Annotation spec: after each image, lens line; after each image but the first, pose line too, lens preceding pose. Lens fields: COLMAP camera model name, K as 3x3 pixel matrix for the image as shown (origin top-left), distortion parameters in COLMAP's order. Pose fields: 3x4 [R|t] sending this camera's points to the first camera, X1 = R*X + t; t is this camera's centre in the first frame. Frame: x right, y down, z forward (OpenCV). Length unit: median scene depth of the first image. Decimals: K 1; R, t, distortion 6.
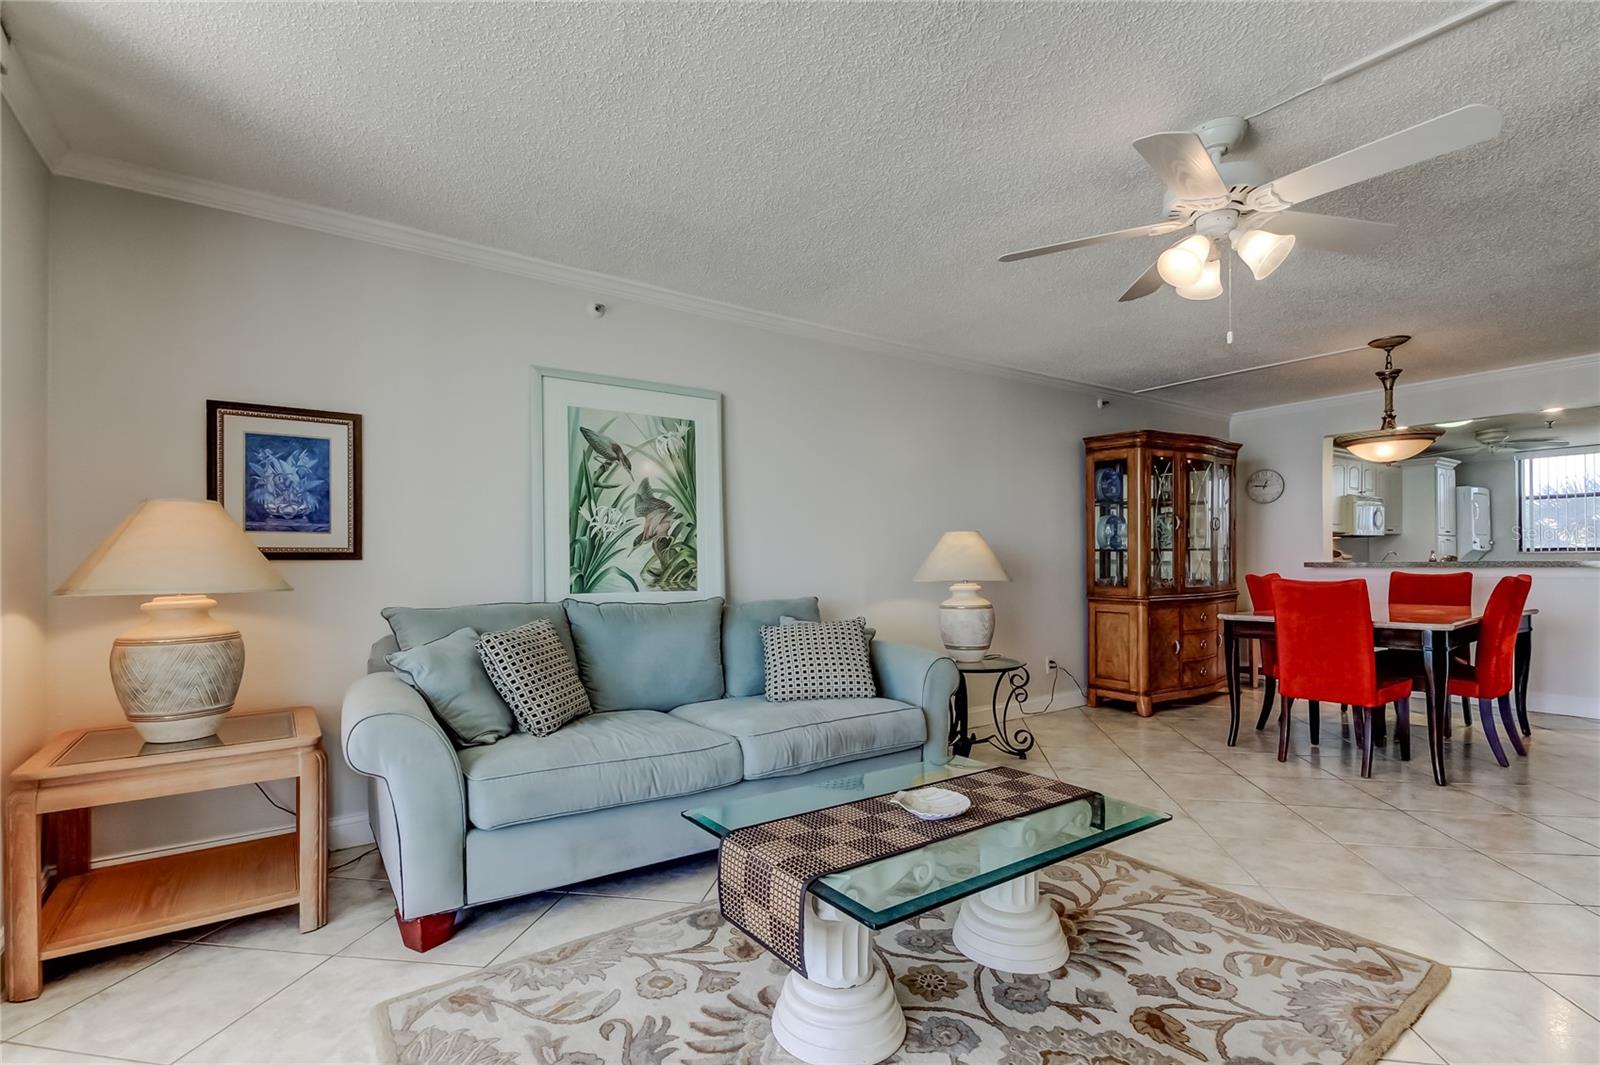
lens RADIAL K [[752.1, 0, 792.1], [0, 752.1, 559.8], [0, 0, 1]] dist [0.031228, -0.012671]
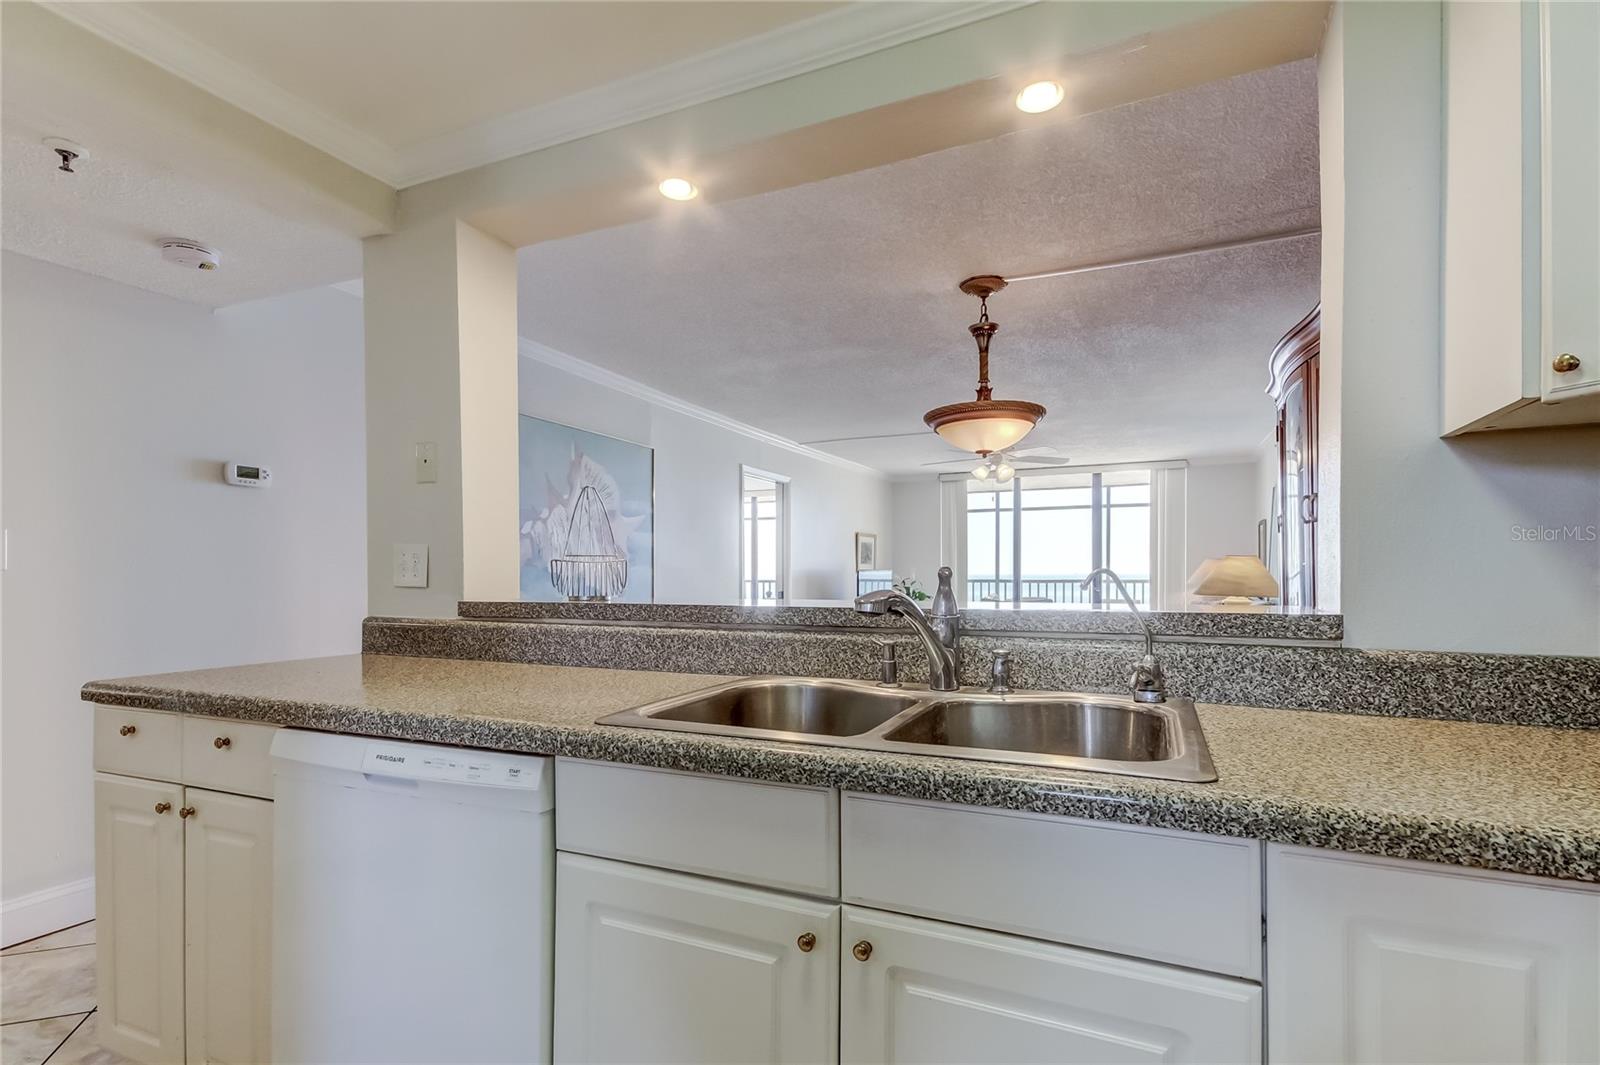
lens RADIAL K [[738.7, 0, 814.8], [0, 738.7, 573.8], [0, 0, 1]] dist [0.029568, -0.000038]
pose [[-0.858772, 0.012111, -0.512215, 2.048795], [0.014131, 0.999900, -0.000051, -0.023120], [0.512164, -0.007282, -0.858857, 2.430151]]
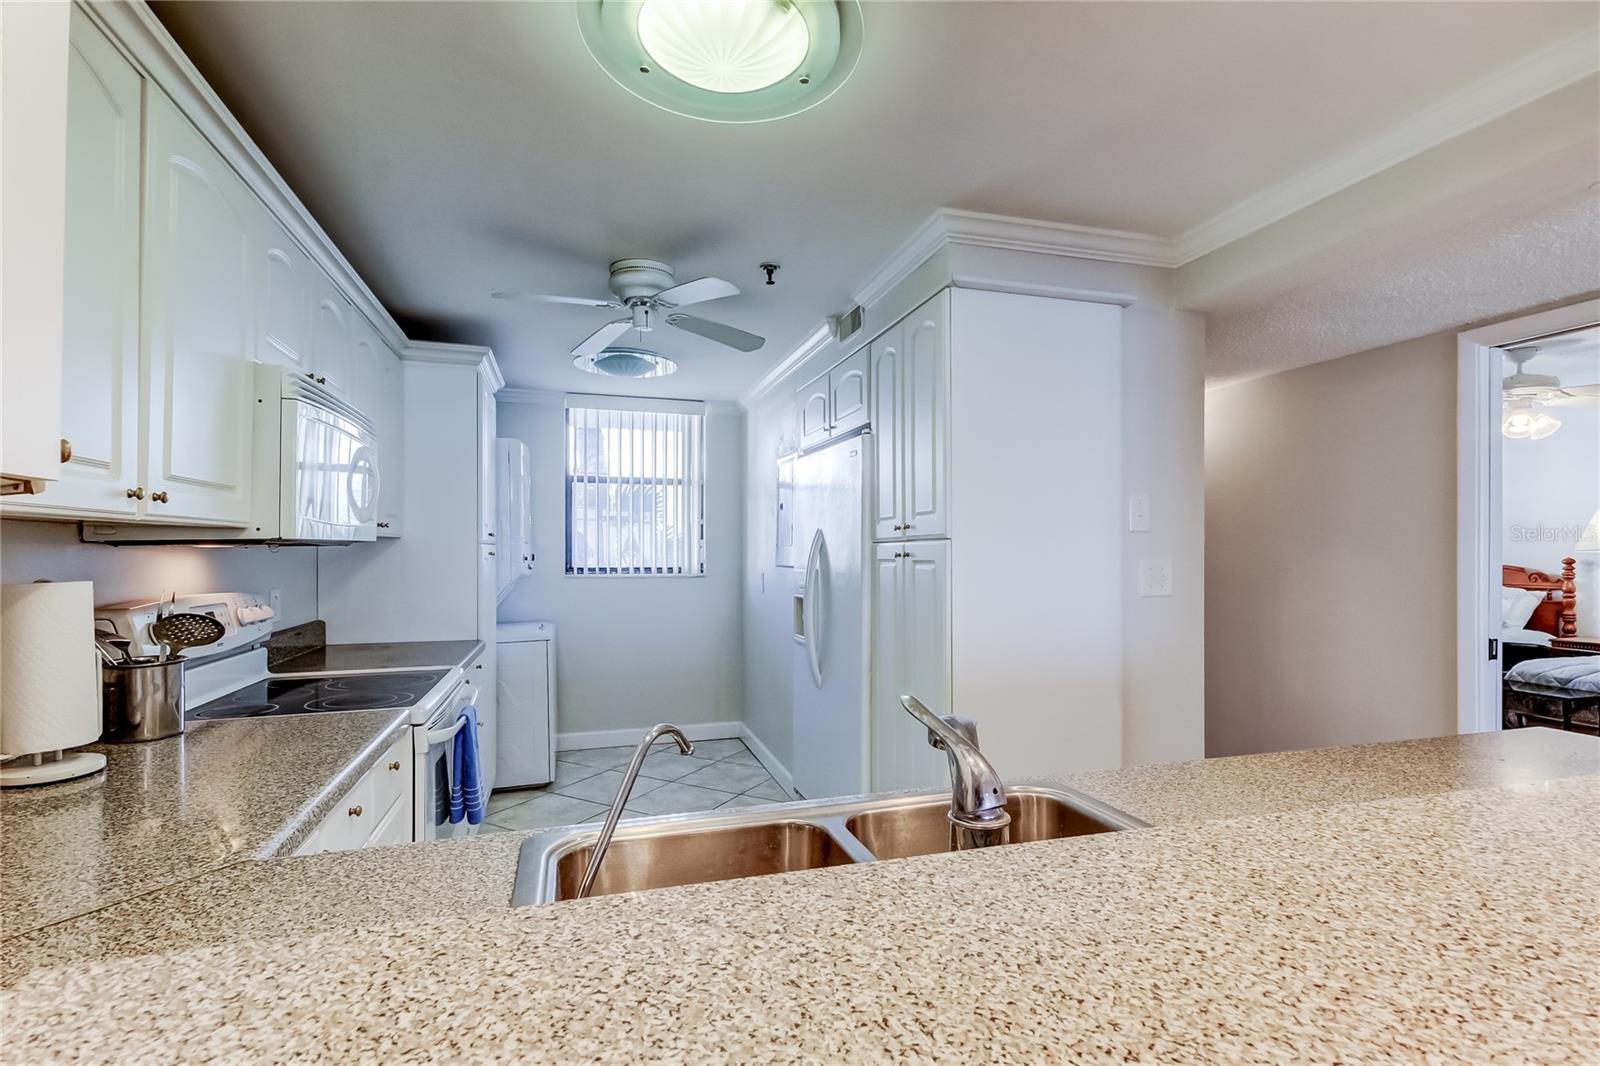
lens RADIAL K [[743.4, 0, 800.8], [0, 743.4, 548.6], [0, 0, 1]] dist [0.030489, -0.014344]
pose [[0.310525, 0.009134, 0.950521, 1.472683], [-0.005245, 0.999955, -0.007896, -0.075915], [-0.950551, -0.002533, 0.310559, 2.029874]]
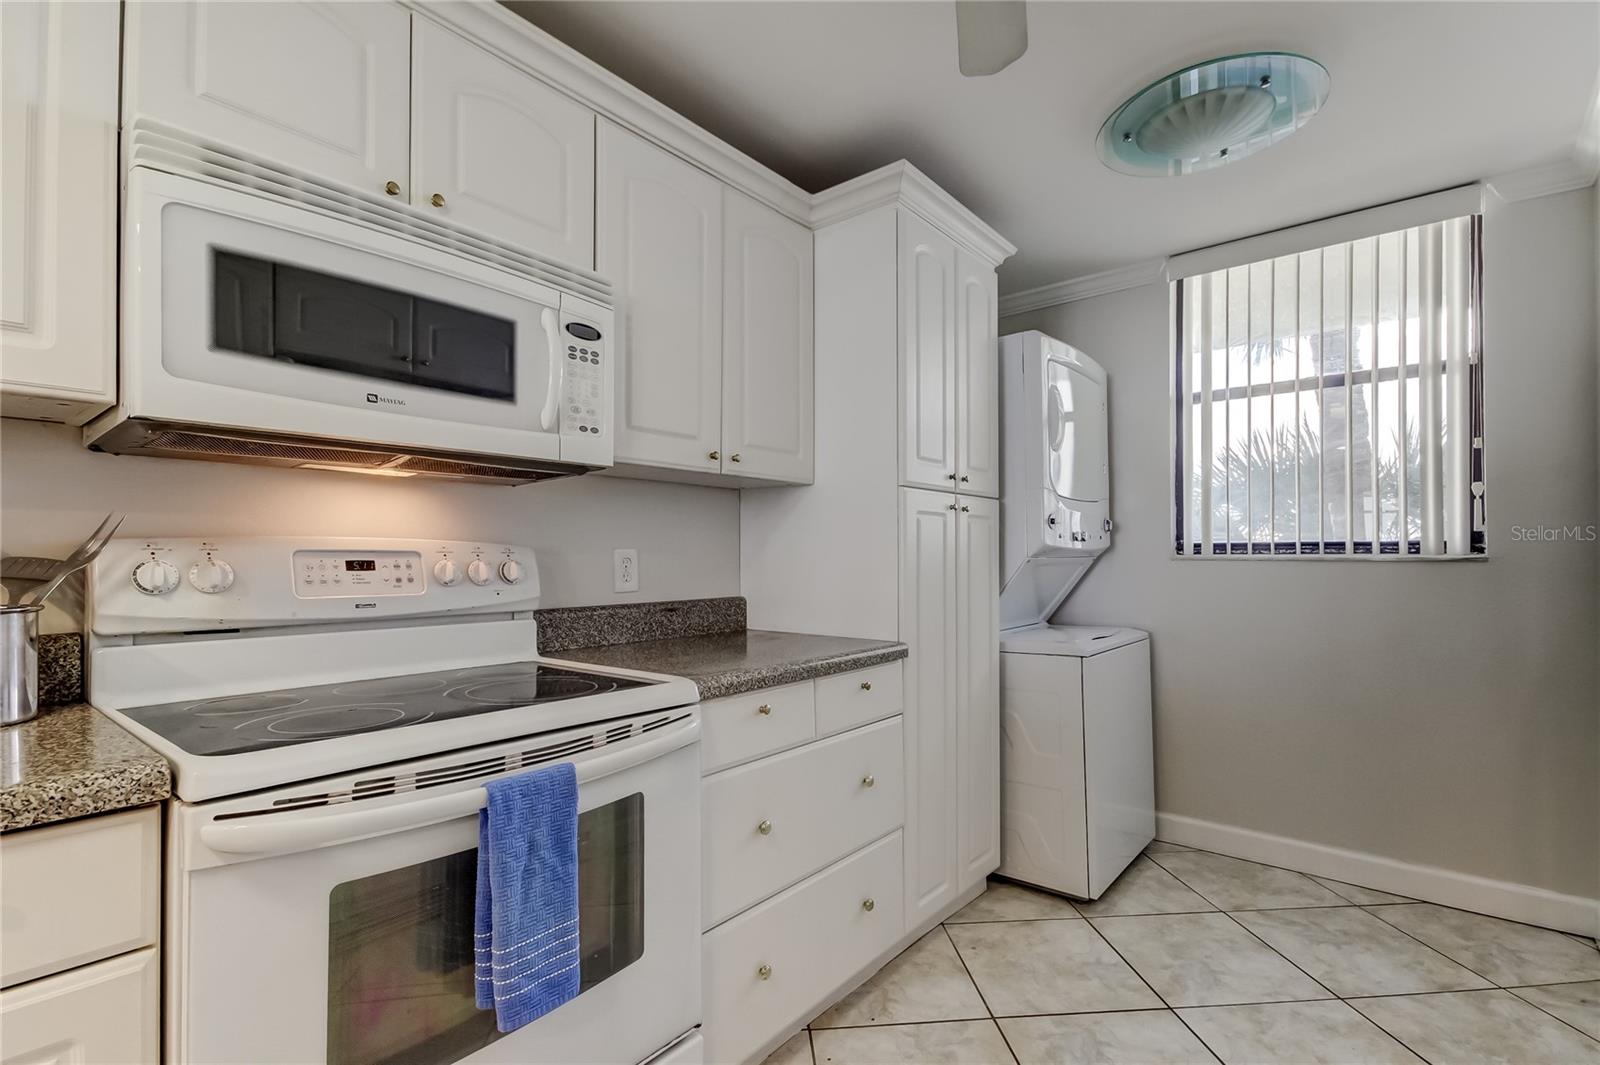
lens RADIAL K [[723.9, 0, 808.6], [0, 723.9, 554.8], [0, 0, 1]] dist [0.029346, -0.016484]
pose [[0.964060, 0.007296, 0.265585, 2.136194], [-0.006767, 0.999973, -0.002907, -0.024090], [-0.265599, 0.001005, 0.964083, 2.210804]]
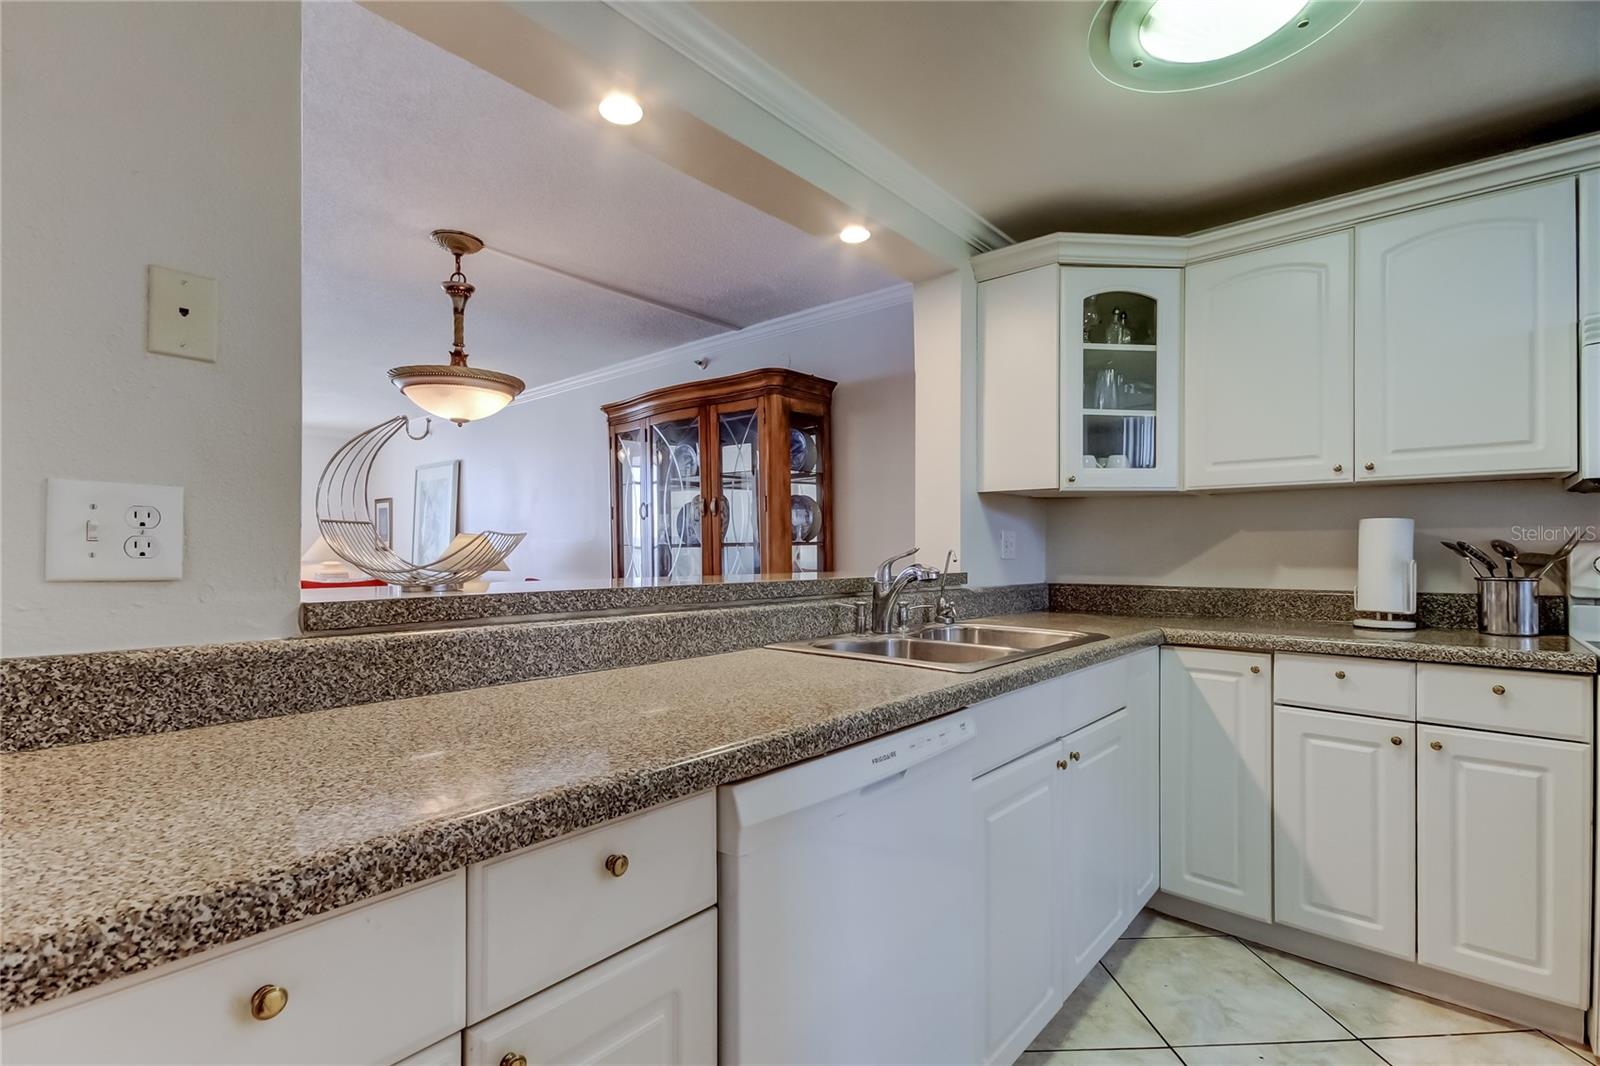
lens RADIAL K [[743.4, 0, 800.8], [0, 743.4, 548.6], [0, 0, 1]] dist [0.030489, -0.014344]
pose [[0.233029, 0.007887, -0.972438, 2.393685], [0.000412, 0.999966, 0.008209, -0.031488], [0.972470, -0.002314, 0.233018, 1.821042]]
